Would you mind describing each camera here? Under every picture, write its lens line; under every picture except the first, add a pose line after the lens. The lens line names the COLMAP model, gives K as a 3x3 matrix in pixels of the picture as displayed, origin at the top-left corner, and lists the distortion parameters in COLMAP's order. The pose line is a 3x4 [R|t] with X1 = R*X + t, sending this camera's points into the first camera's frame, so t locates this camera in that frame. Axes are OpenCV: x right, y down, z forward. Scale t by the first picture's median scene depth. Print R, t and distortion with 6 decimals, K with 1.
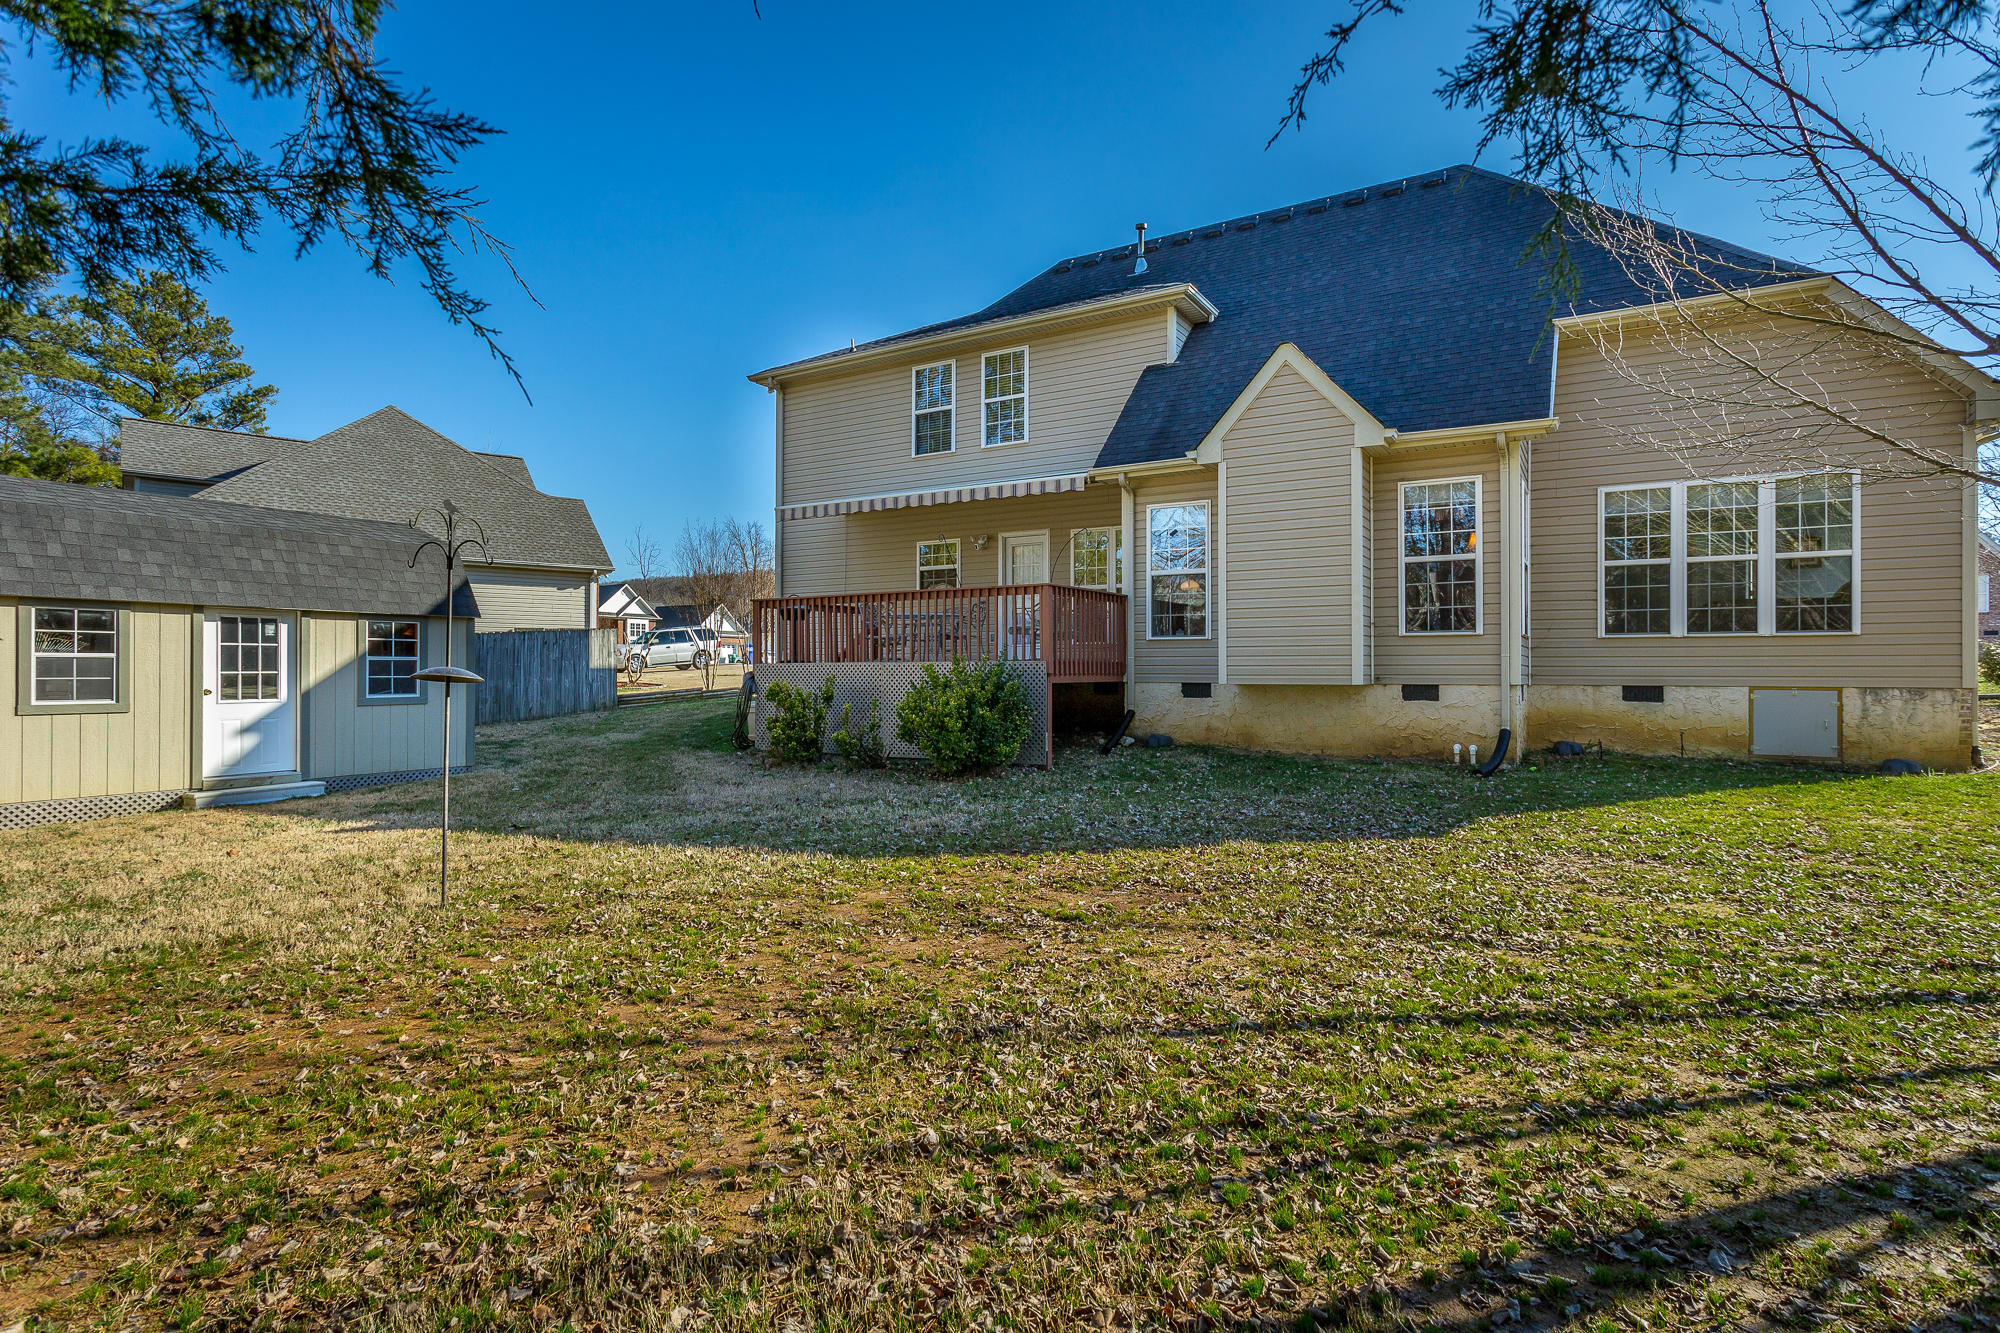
lens RADIAL K [[1037.5, 0, 980.9], [0, 1037.5, 662.4], [0, 0, 1]] dist [0.000449, 0.005095]
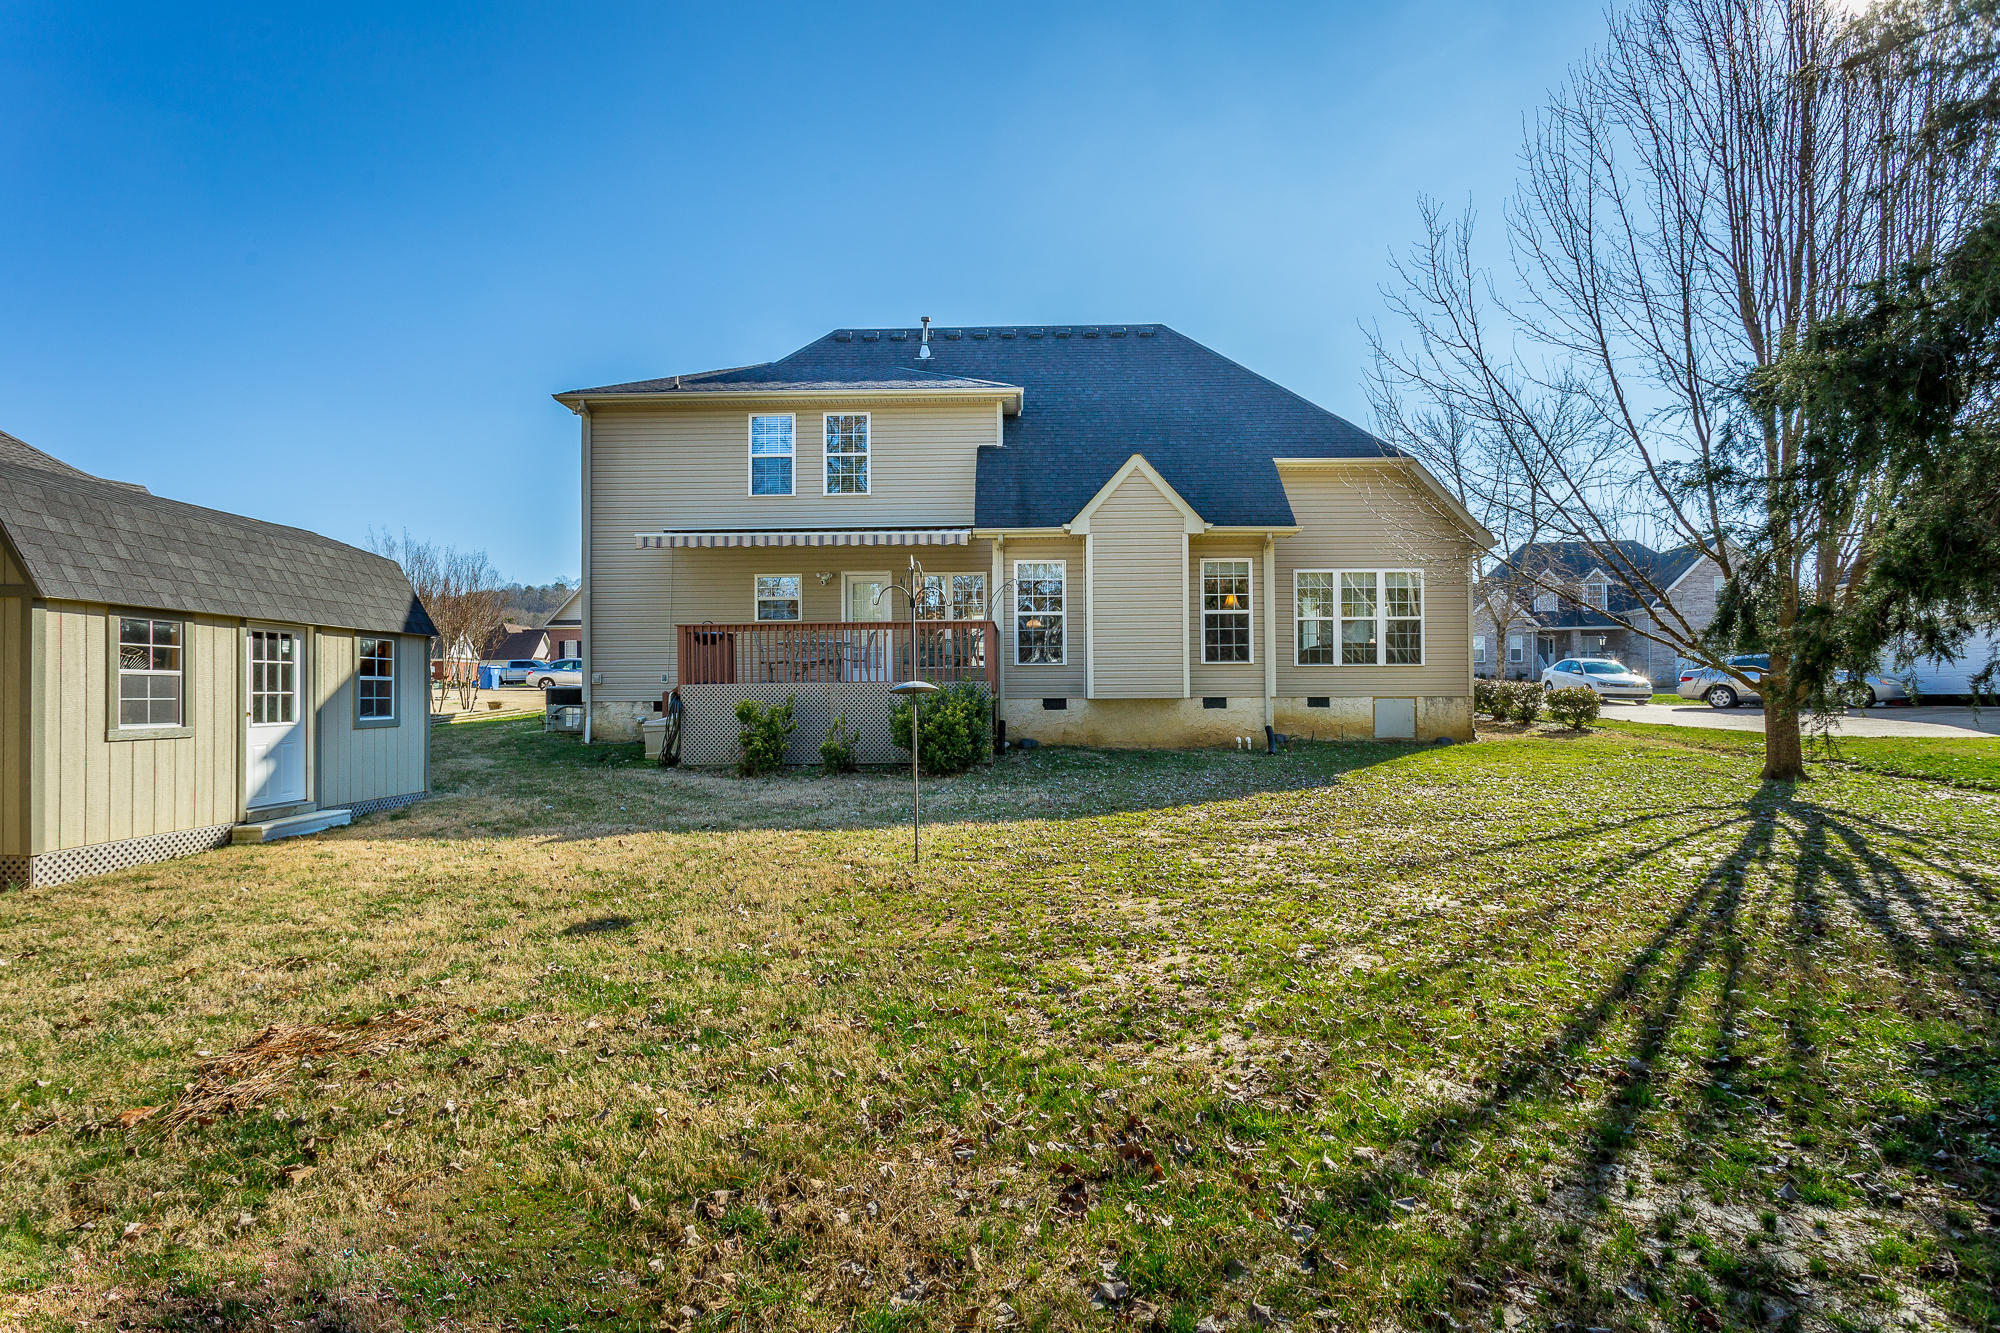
lens RADIAL K [[1037.5, 0, 1005.6], [0, 1037.5, 682.5], [0, 0, 1]] dist [0.000449, 0.005095]
pose [[0.856554, -0.000225, 0.516057, -0.596330], [0.003473, 0.999980, -0.005329, 0.007261], [-0.516046, 0.006356, 0.856537, -0.106769]]
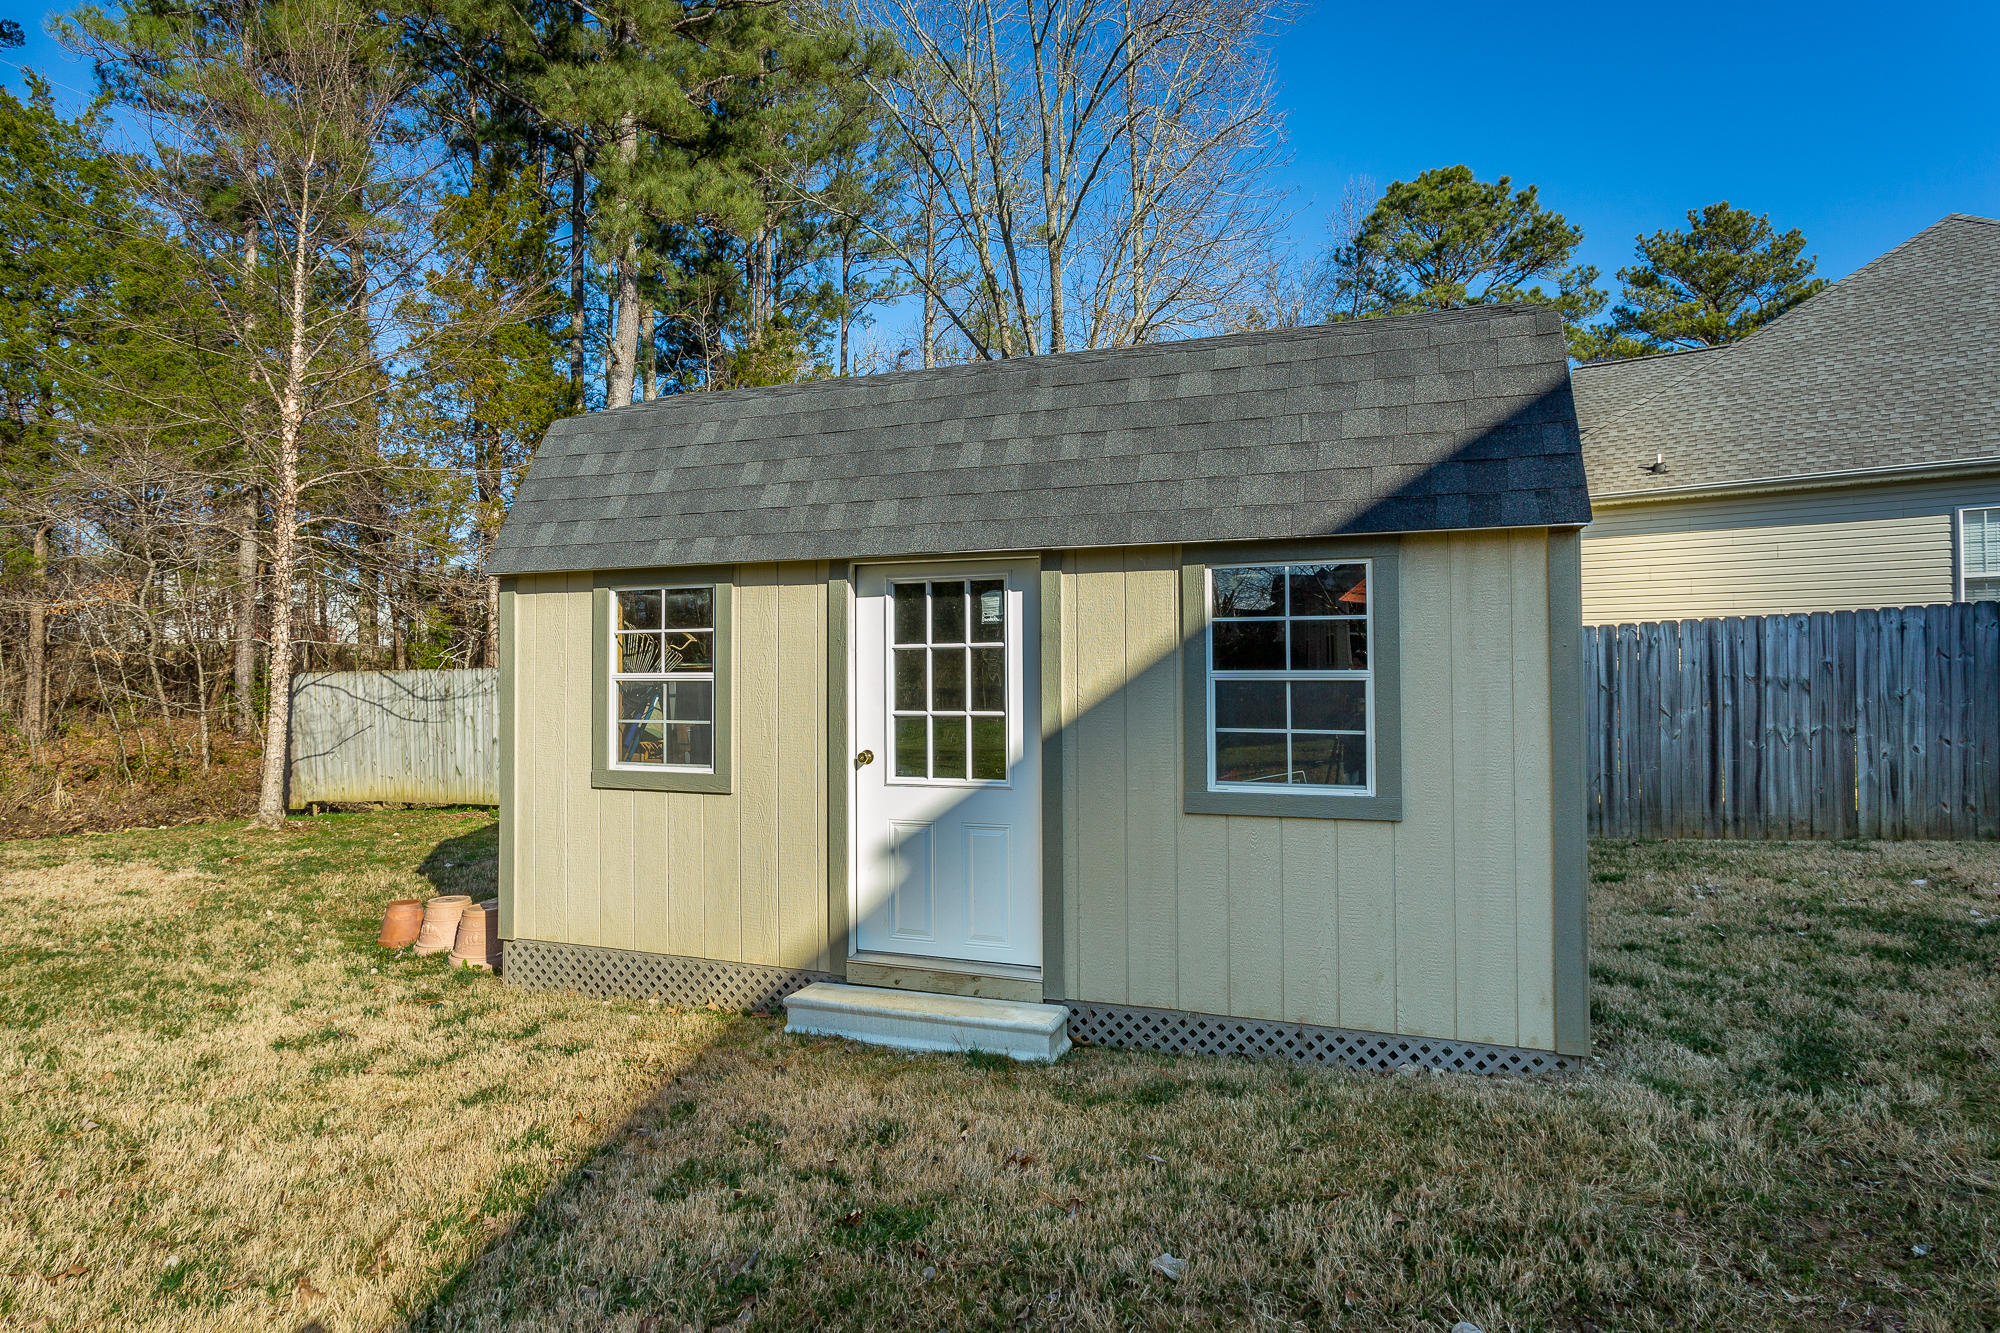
lens RADIAL K [[1037.5, 0, 996.1], [0, 1037.5, 655.9], [0, 0, 1]] dist [0.000449, 0.005095]
pose [[0.206979, -0.012679, -0.978263, -0.280786], [0.011482, 0.999879, -0.010530, -0.008293], [0.978278, -0.009053, 0.207099, 0.892274]]
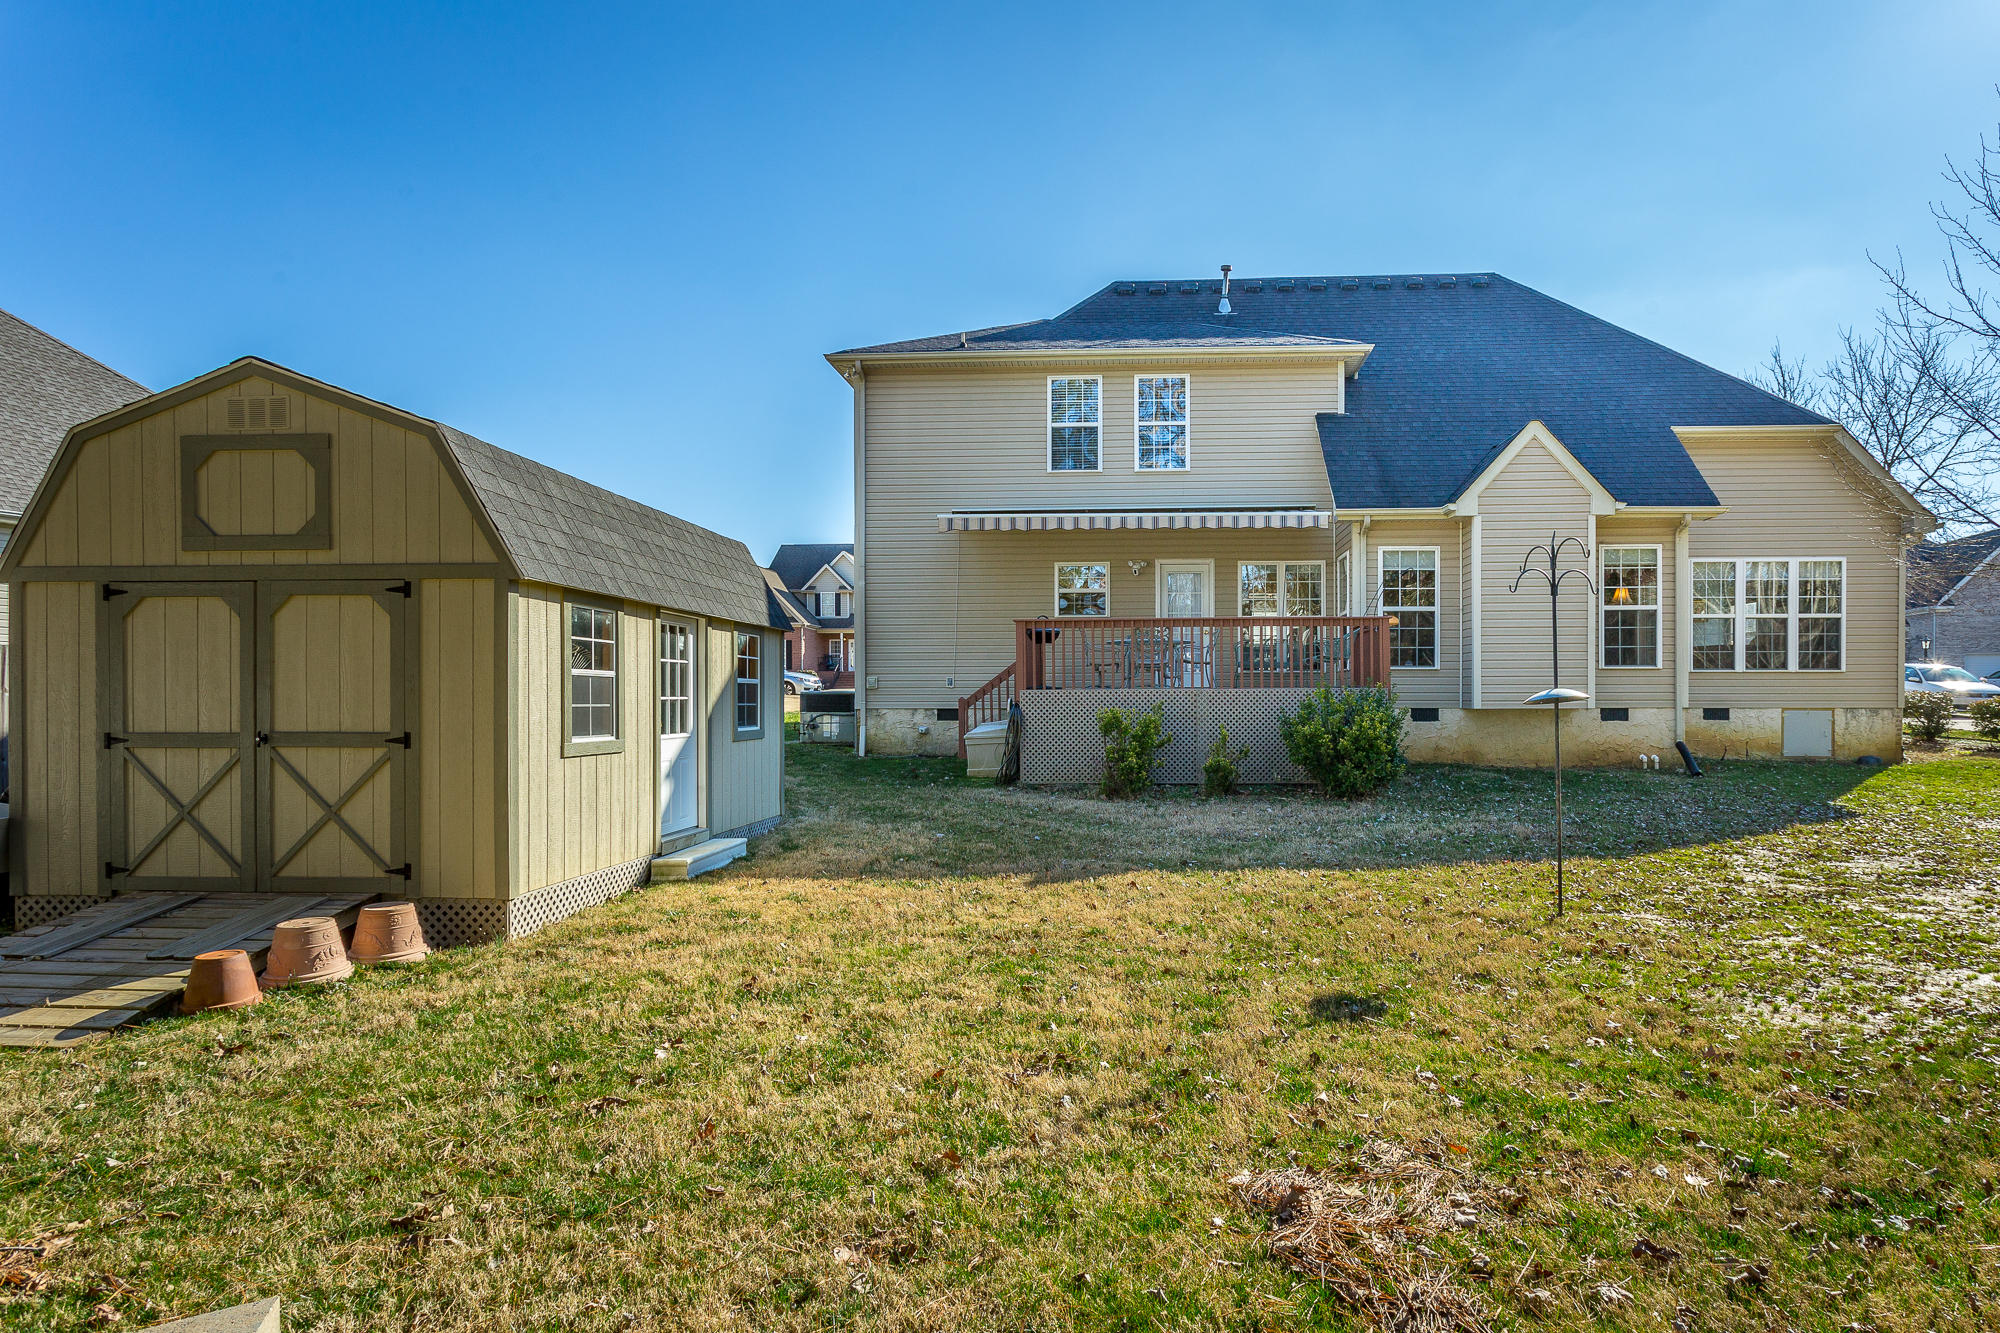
lens RADIAL K [[1131.8, 0, 1094.2], [0, 1131.8, 704.3], [0, 0, 1]] dist [0.007903, 0.001555]
pose [[0.868556, -0.002757, 0.495583, -0.809798], [-0.002214, 0.999953, 0.009443, 0.005584], [-0.495586, -0.009299, 0.868509, 0.126270]]
